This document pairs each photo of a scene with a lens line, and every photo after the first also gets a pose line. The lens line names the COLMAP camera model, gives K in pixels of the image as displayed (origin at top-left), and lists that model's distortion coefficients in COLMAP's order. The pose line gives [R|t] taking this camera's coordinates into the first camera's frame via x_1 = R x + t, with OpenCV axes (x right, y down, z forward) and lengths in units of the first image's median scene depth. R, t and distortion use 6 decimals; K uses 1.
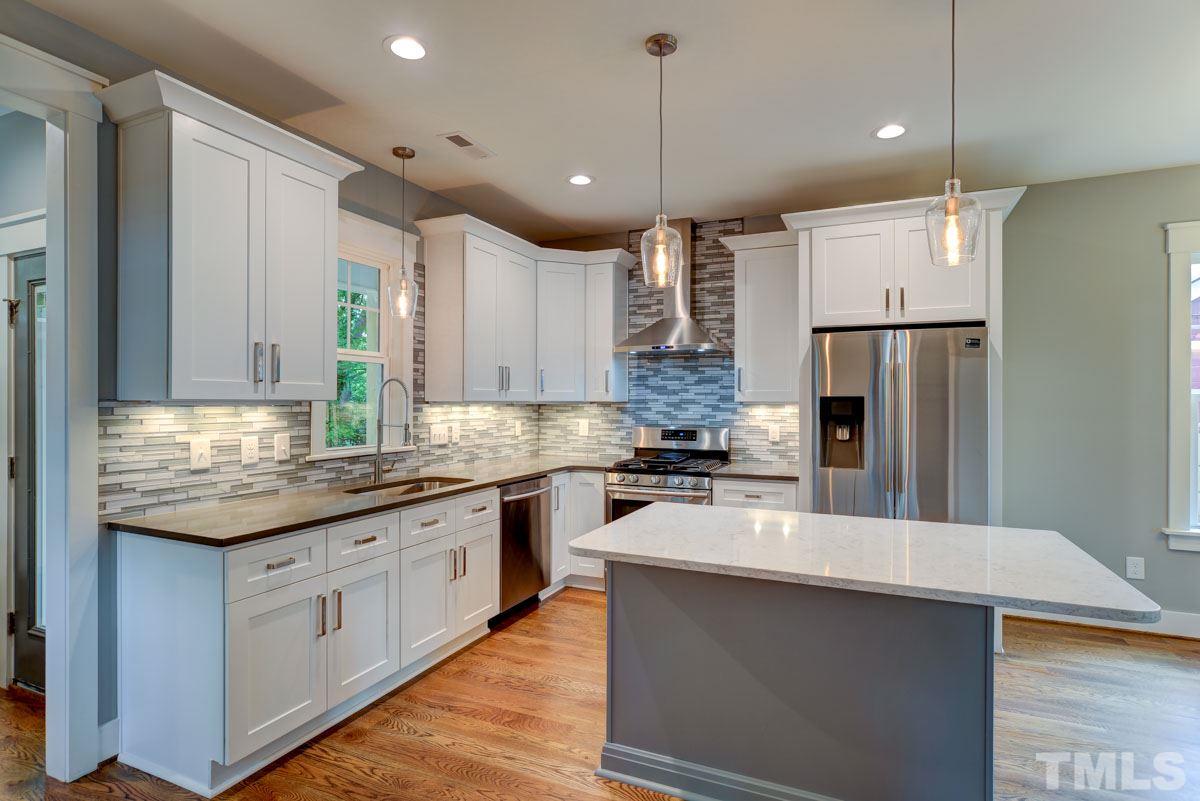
lens RADIAL K [[613.7, 0, 600.6], [0, 613.7, 401.0], [0, 0, 1]] dist [-0.007340, 0.007898]
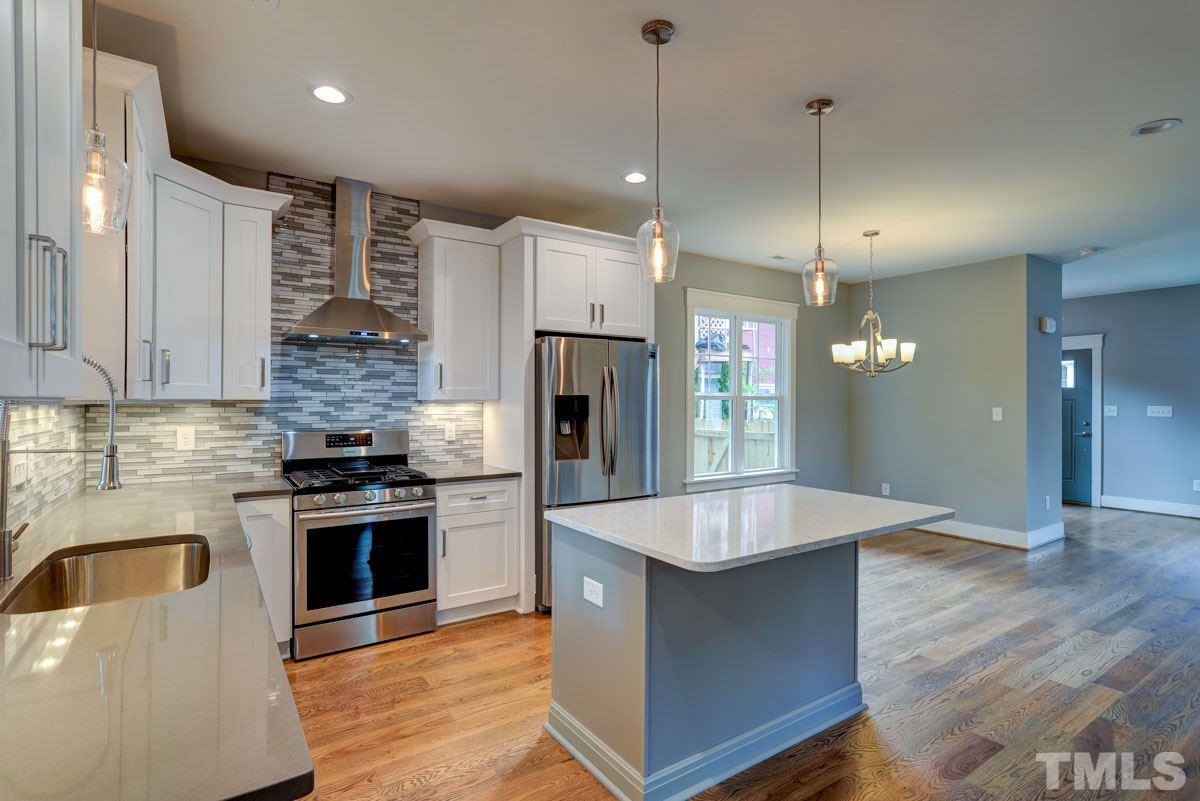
lens RADIAL K [[591.2, 0, 602.0], [0, 591.2, 398.3], [0, 0, 1]] dist [-0.017804, 0.012620]
pose [[0.526959, 0.000921, 0.849890, -0.472095], [-0.000840, 0.999999, -0.000563, -0.000961], [-0.849890, -0.000417, 0.526960, 0.372424]]
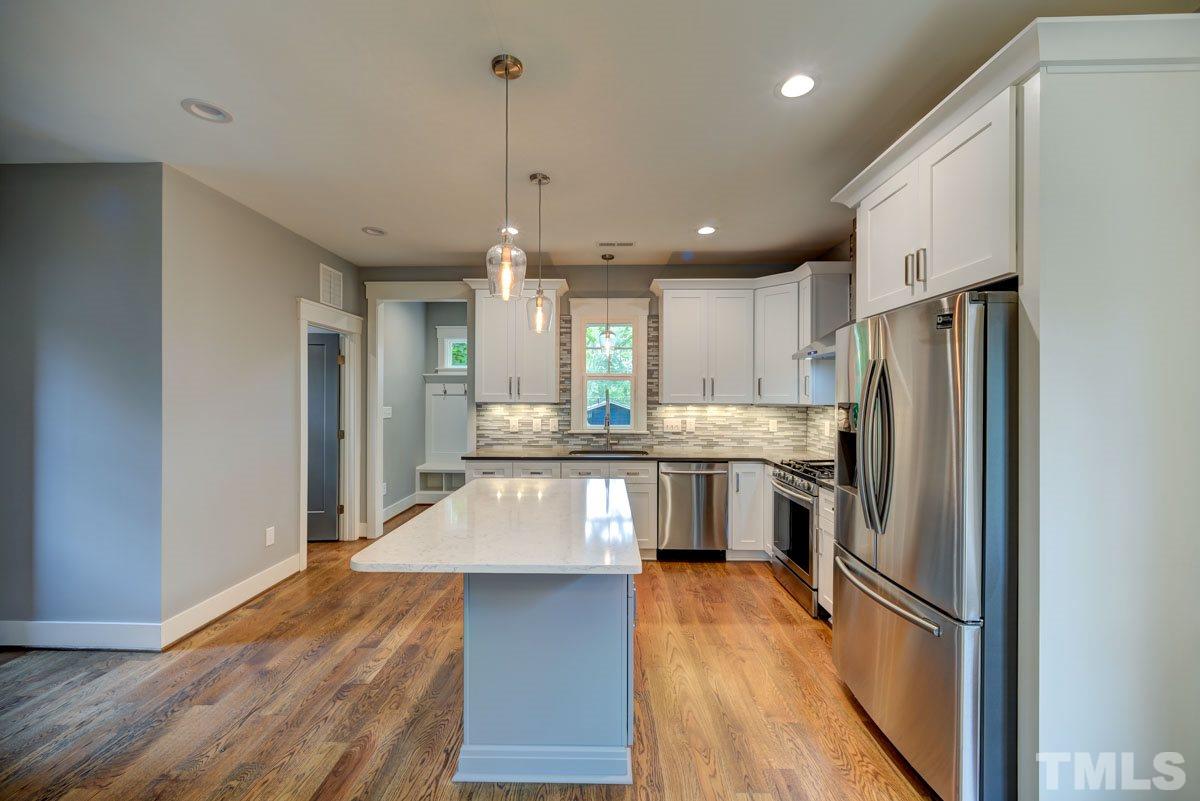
lens RADIAL K [[480.7, 0, 599.6], [0, 480.7, 400.3], [0, 0, 1]] dist [0.002296, -0.001247]
pose [[0.393885, 0.004711, -0.919148, 0.827934], [-0.002870, 0.999988, 0.003895, -0.011361], [0.919155, 0.001104, 0.393894, 0.418411]]
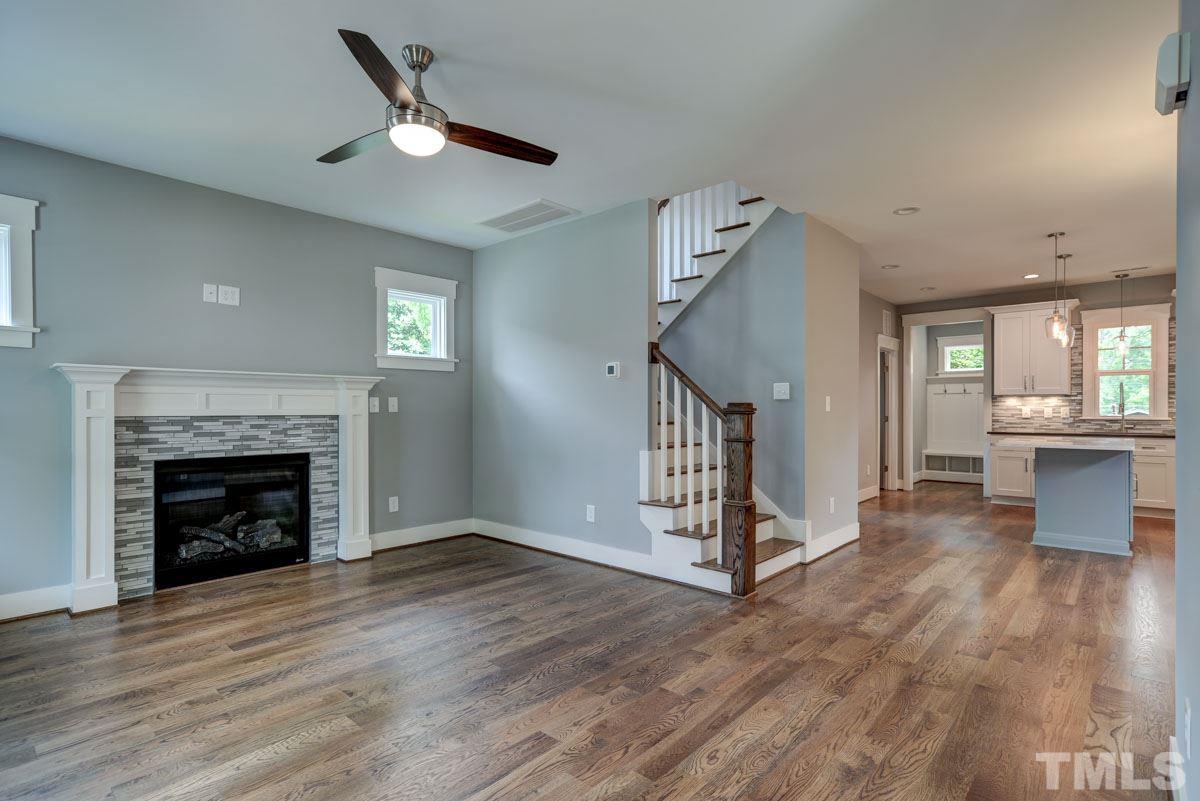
lens RADIAL K [[600.7, 0, 597.2], [0, 600.7, 412.9], [0, 0, 1]] dist [-0.012437, 0.009990]
pose [[-0.301165, 0.003723, -0.953565, 2.012289], [-0.000463, 0.999992, 0.004050, 0.054987], [0.953572, 0.001661, -0.301161, -0.091443]]
